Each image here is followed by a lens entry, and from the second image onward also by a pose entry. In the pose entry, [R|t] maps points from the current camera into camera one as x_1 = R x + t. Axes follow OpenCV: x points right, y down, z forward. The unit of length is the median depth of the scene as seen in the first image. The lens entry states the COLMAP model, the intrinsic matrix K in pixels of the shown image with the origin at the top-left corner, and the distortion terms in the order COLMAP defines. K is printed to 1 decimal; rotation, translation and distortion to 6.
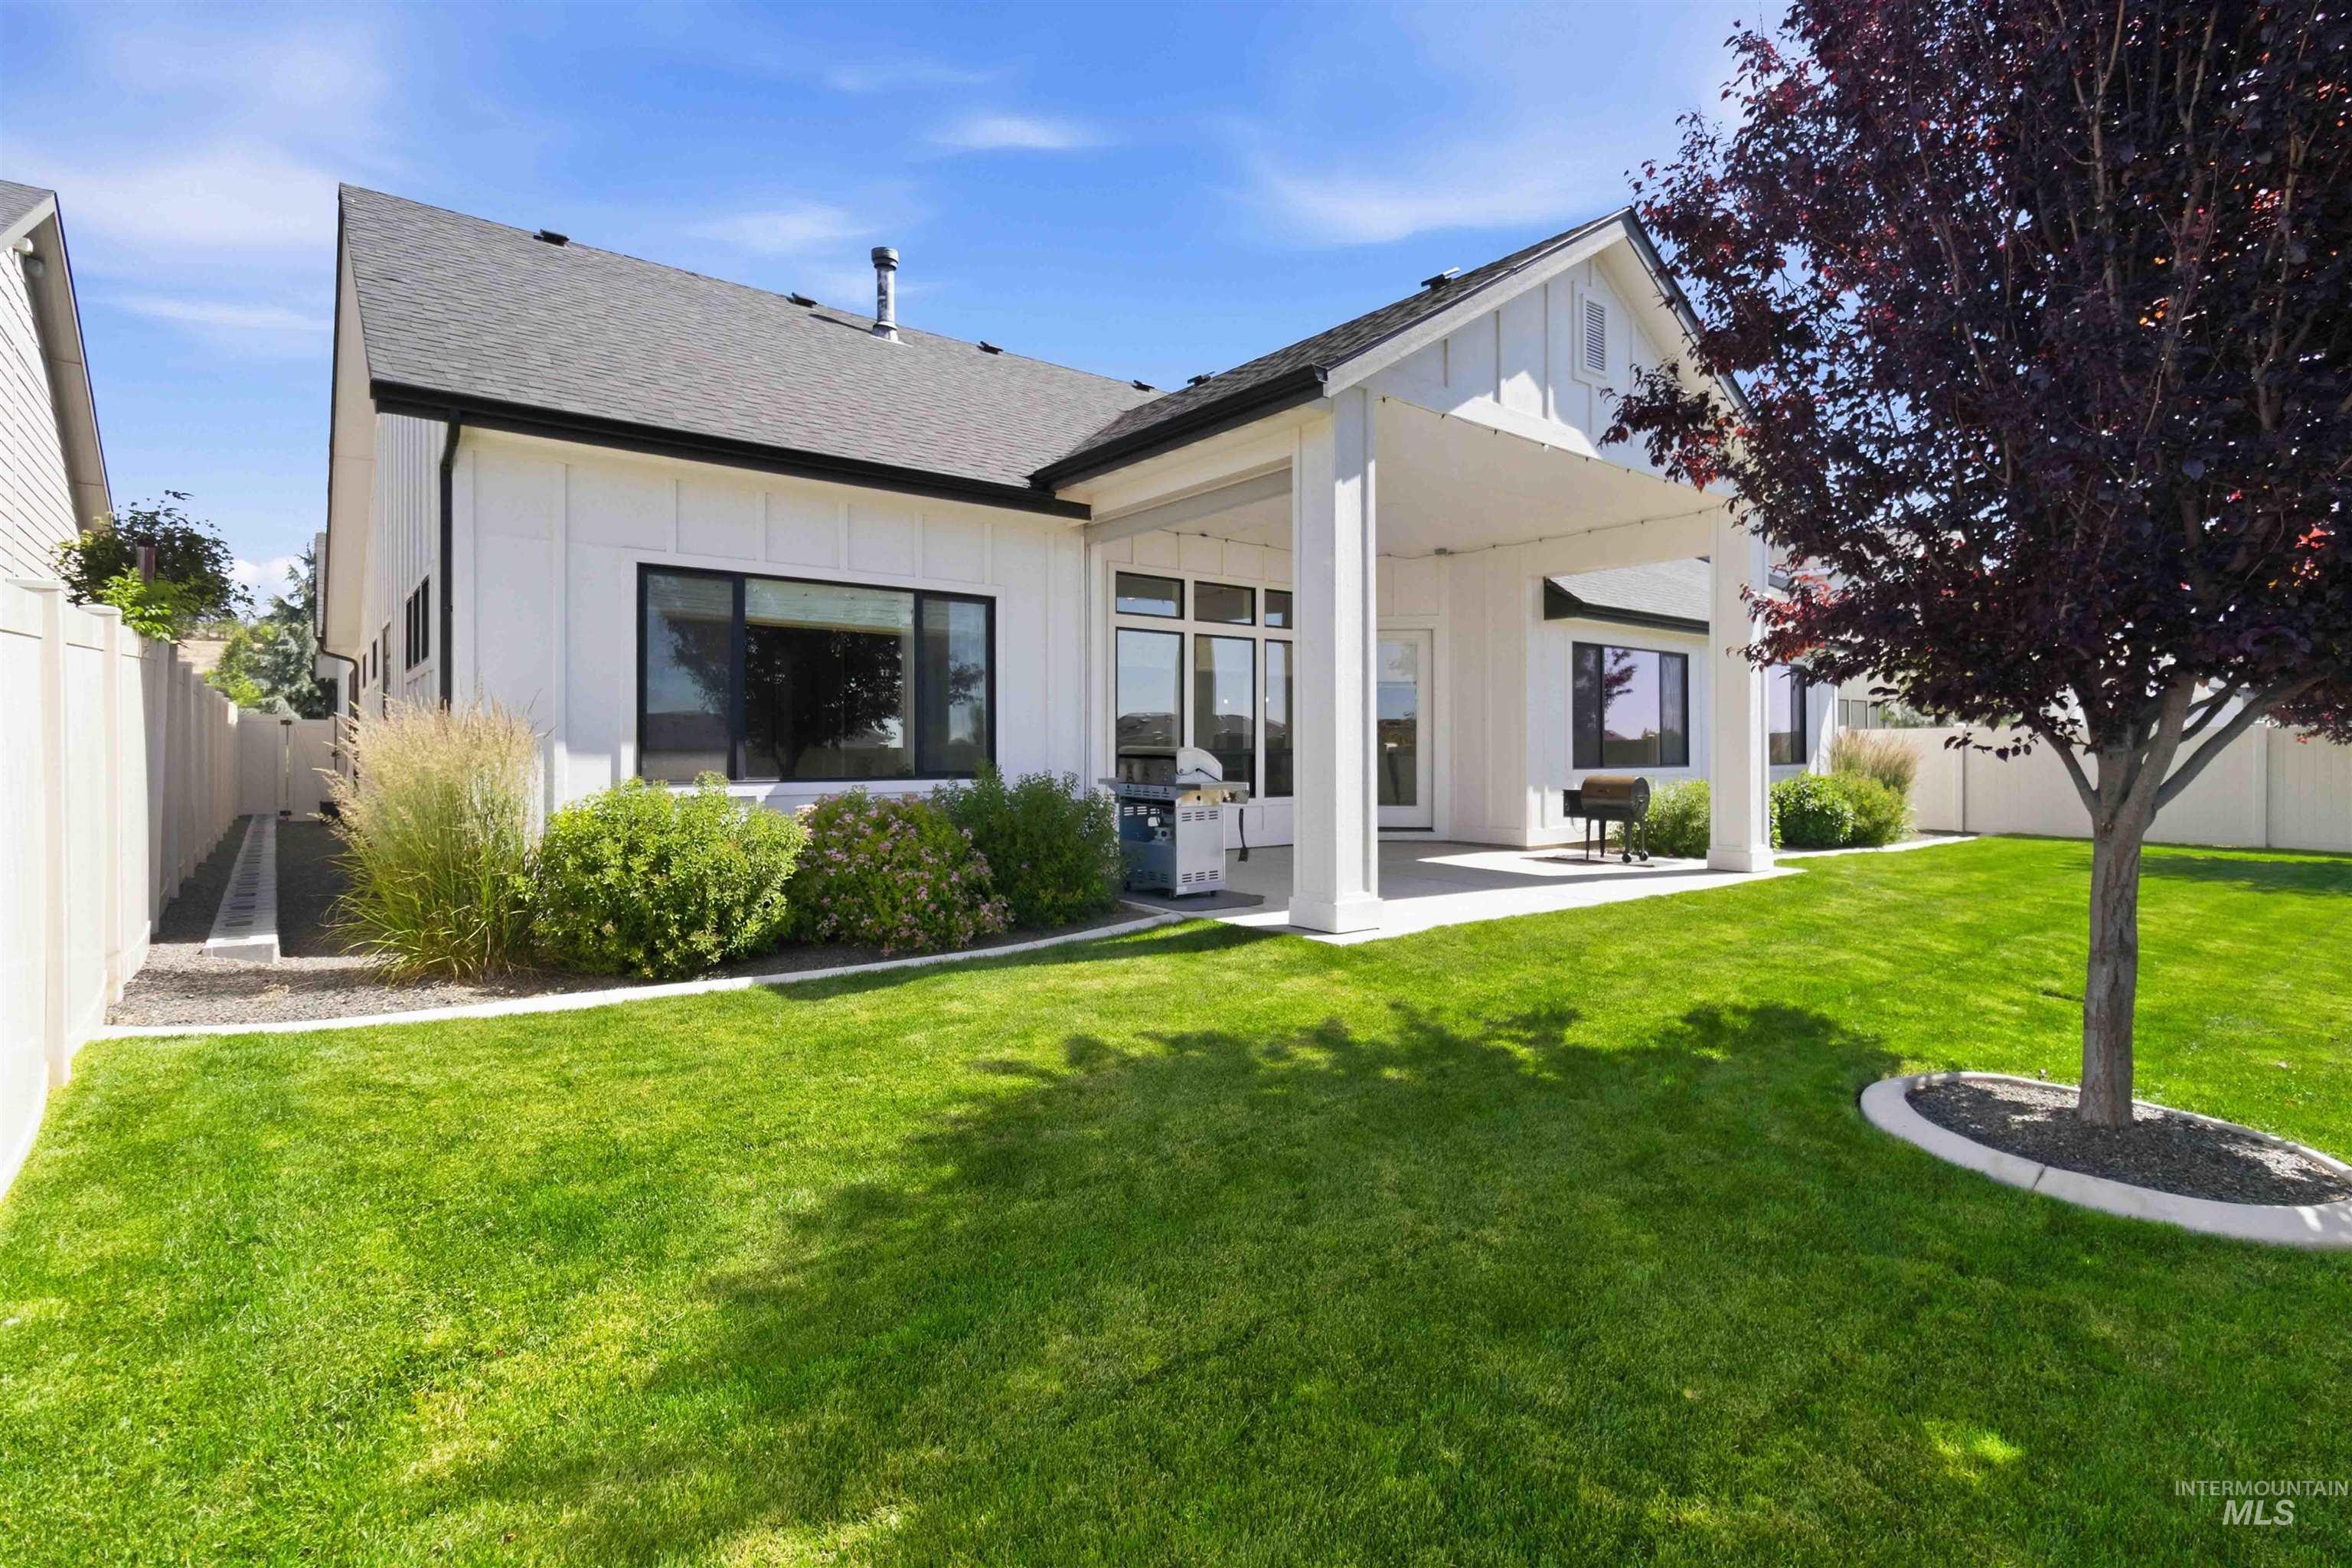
lens RADIAL K [[1140.9, 0, 1198.9], [0, 1140.9, 773.9], [0, 0, 1]] dist [-0.006644, -0.000221]
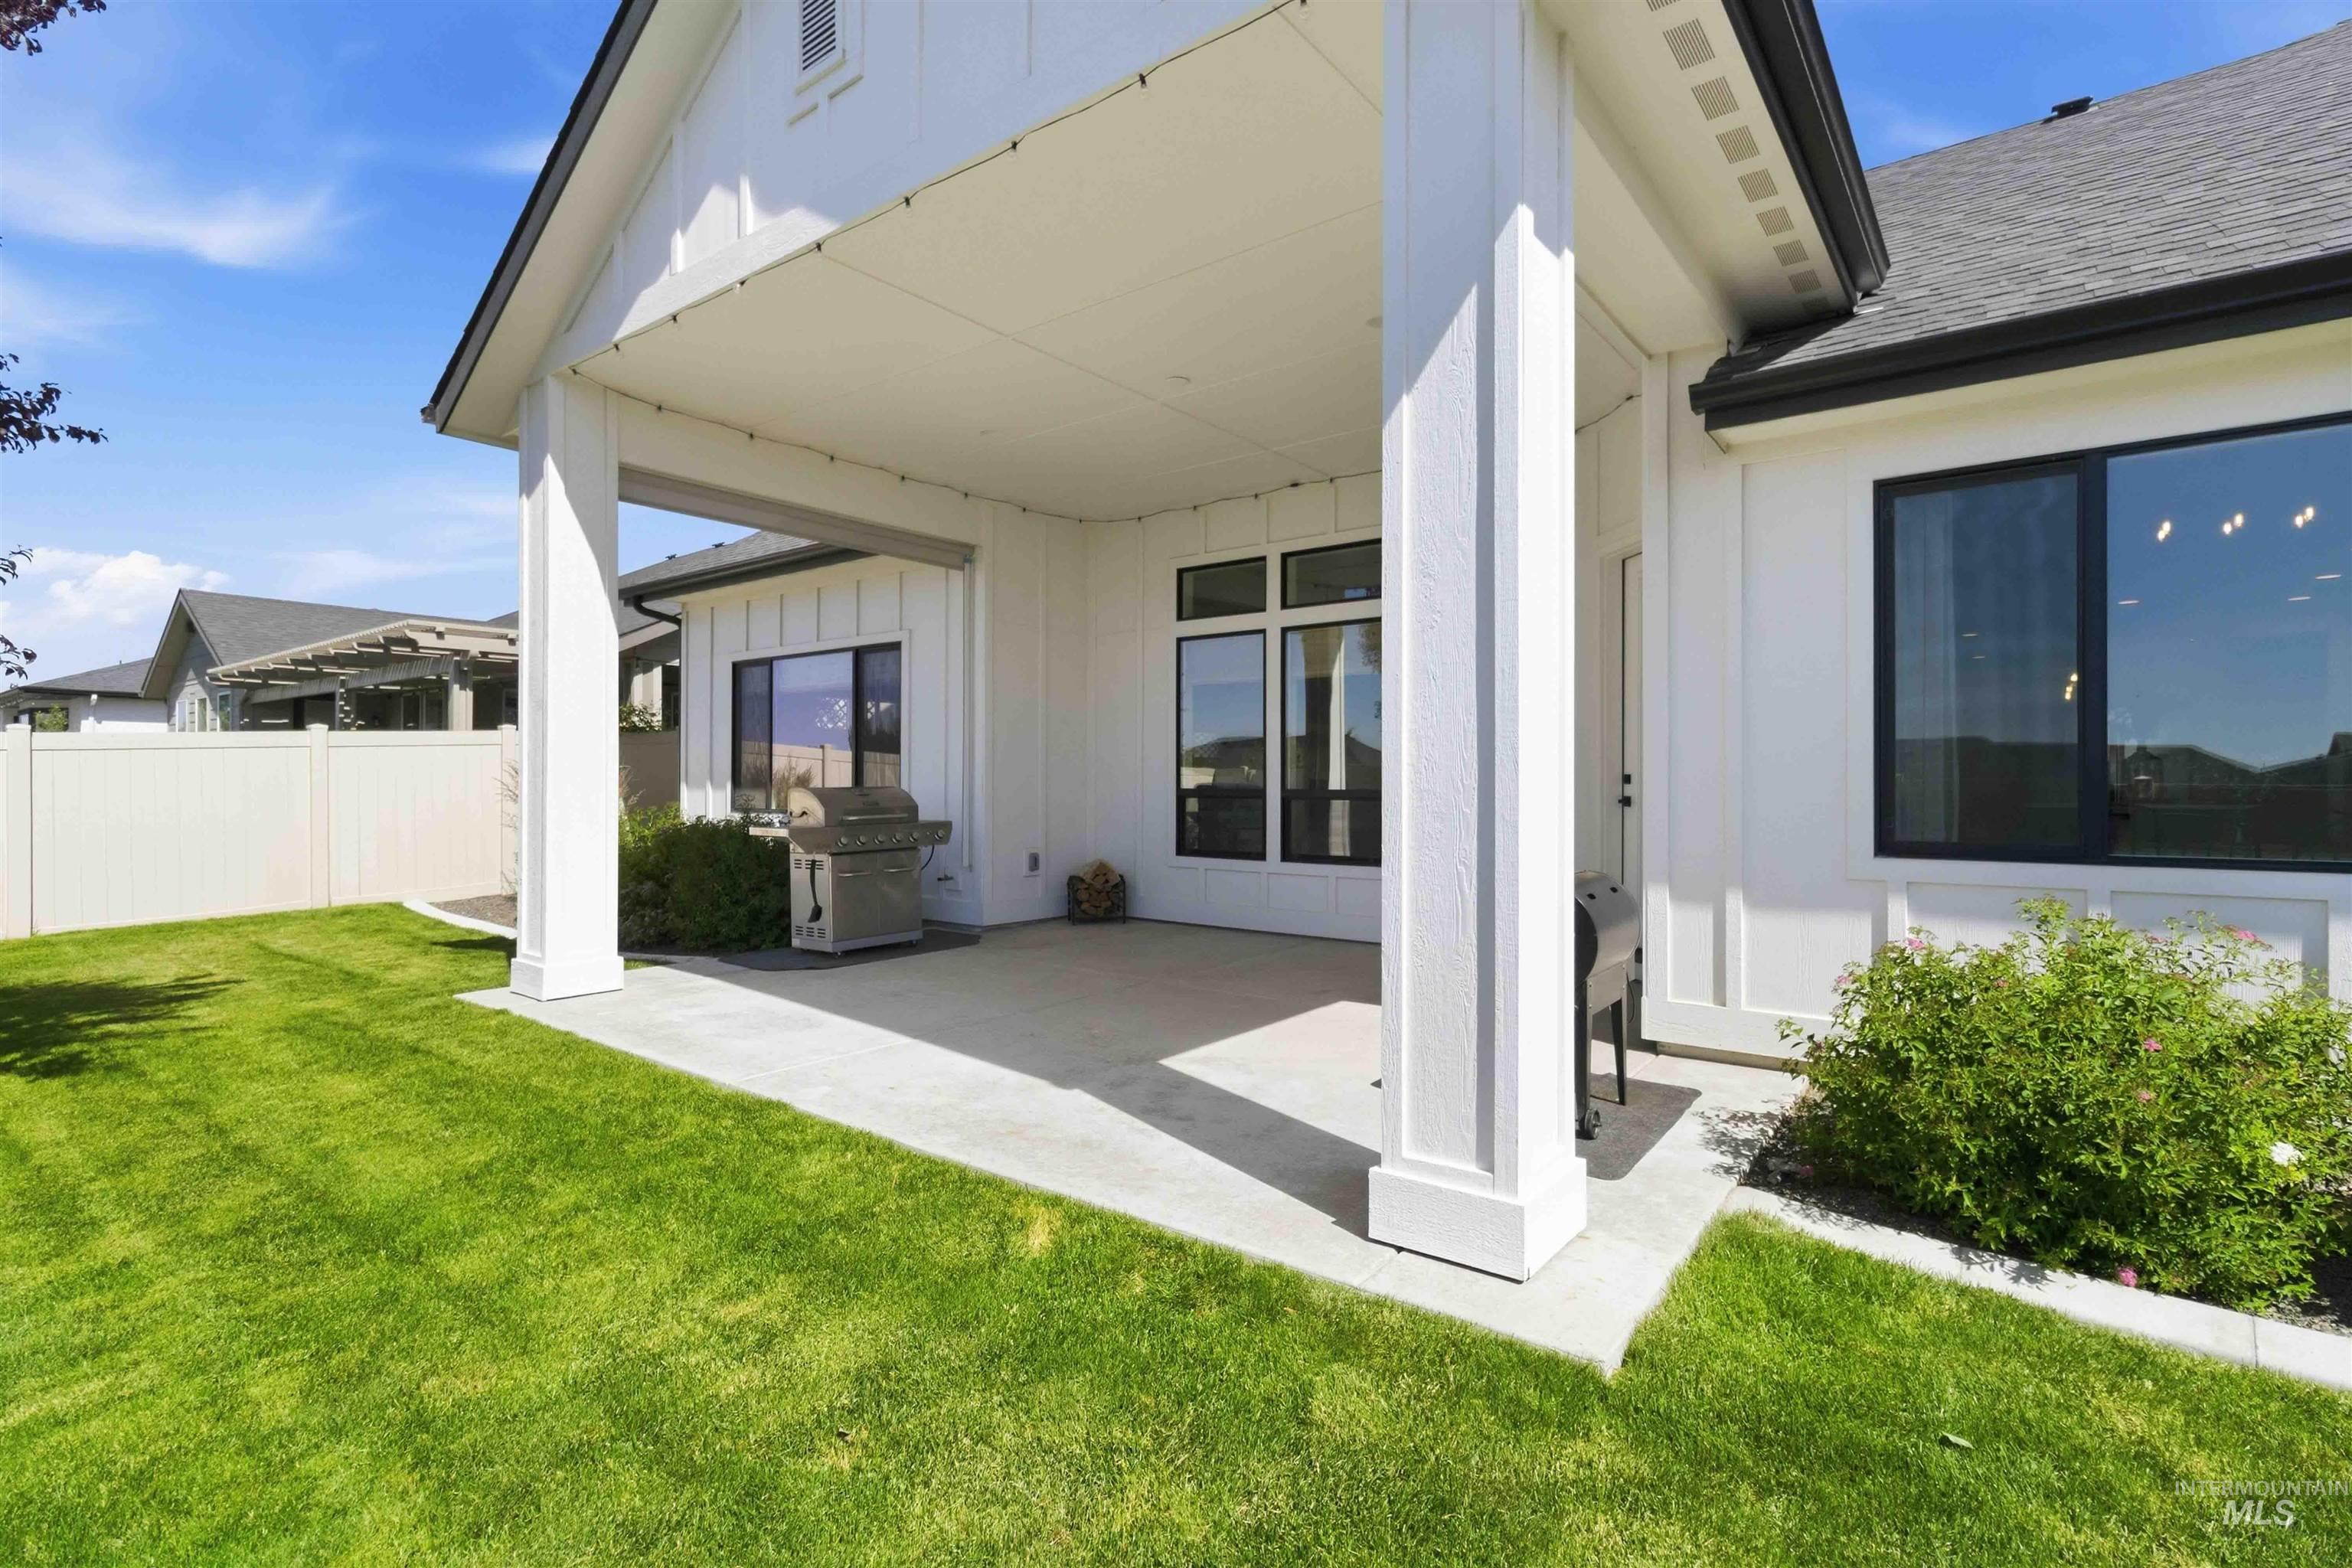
lens RADIAL K [[1085.3, 0, 1176.0], [0, 1085.3, 784.0], [0, 0, 1]] dist [-0.001103, -0.000208]
pose [[0.220040, 0.005109, -0.975477, 0.729403], [-0.023338, 0.999728, -0.000029, -0.026213], [0.975212, 0.022772, 0.220100, 0.887692]]
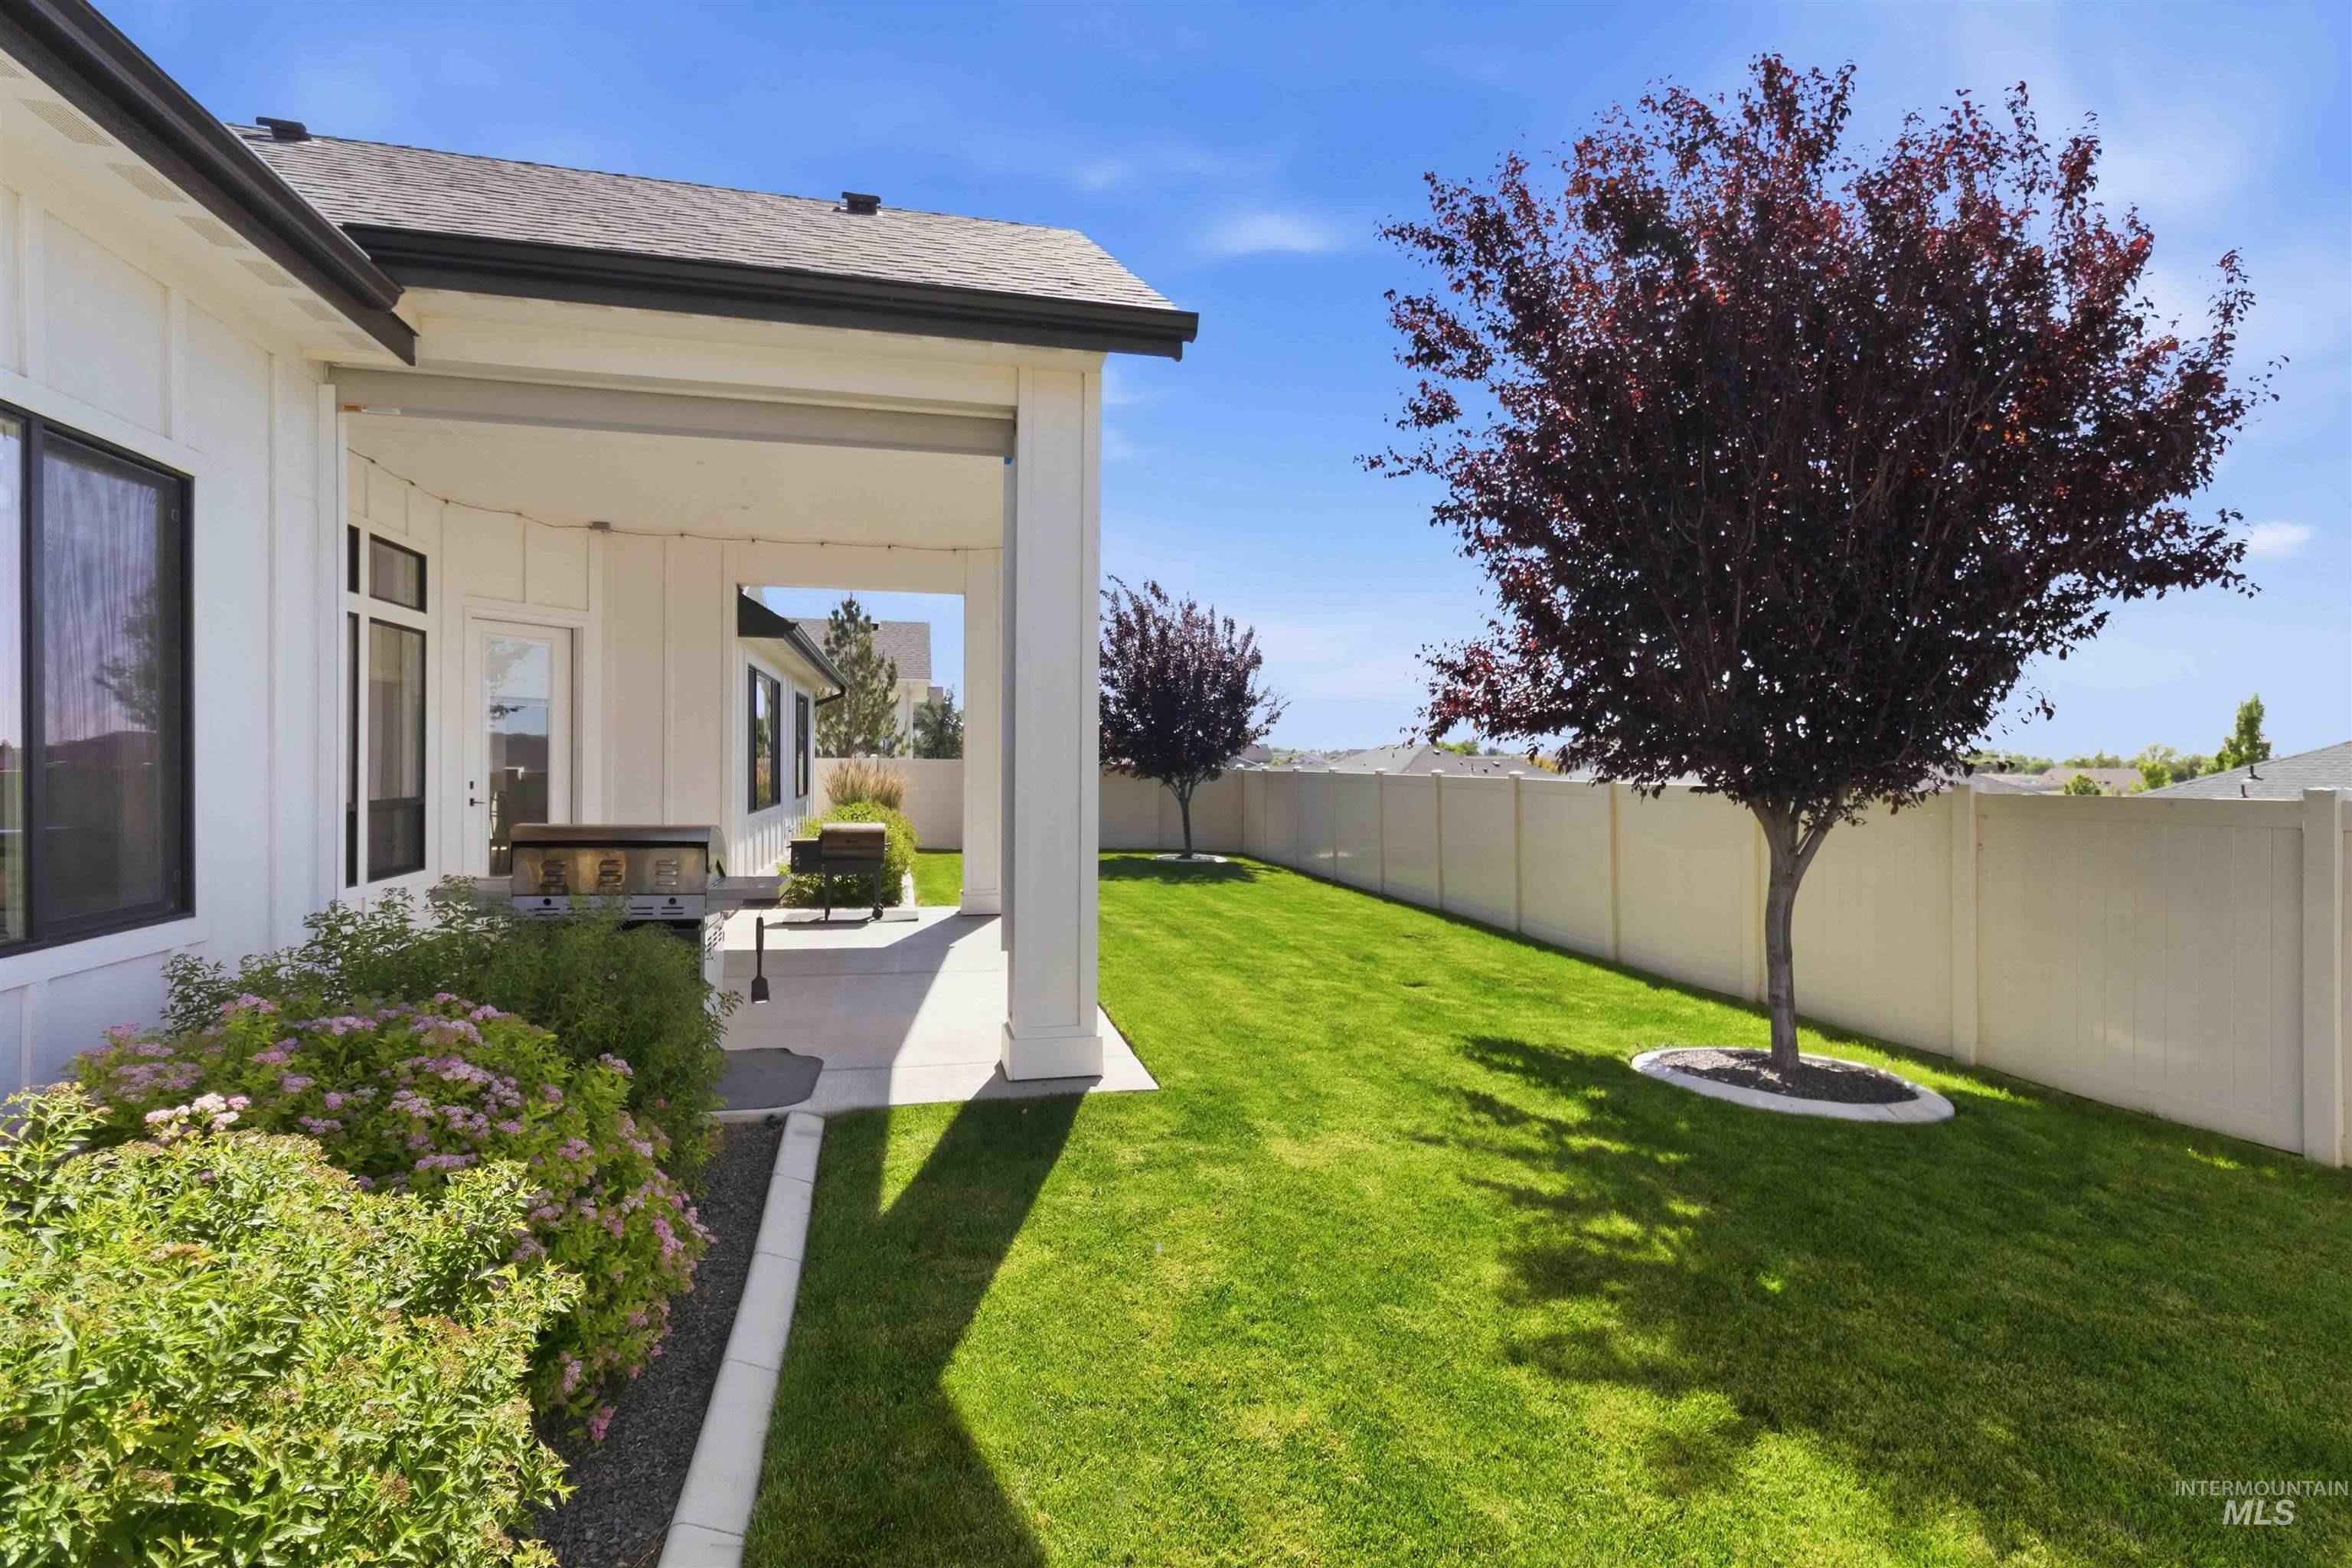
lens RADIAL K [[1110.2, 0, 1176.0], [0, 1110.2, 784.0], [0, 0, 1]] dist [-0.001051, -0.000107]
pose [[0.419522, -0.016688, 0.907592, -0.320944], [0.014969, 0.999822, 0.011465, -0.035608], [-0.907622, 0.008776, 0.419698, 0.414662]]
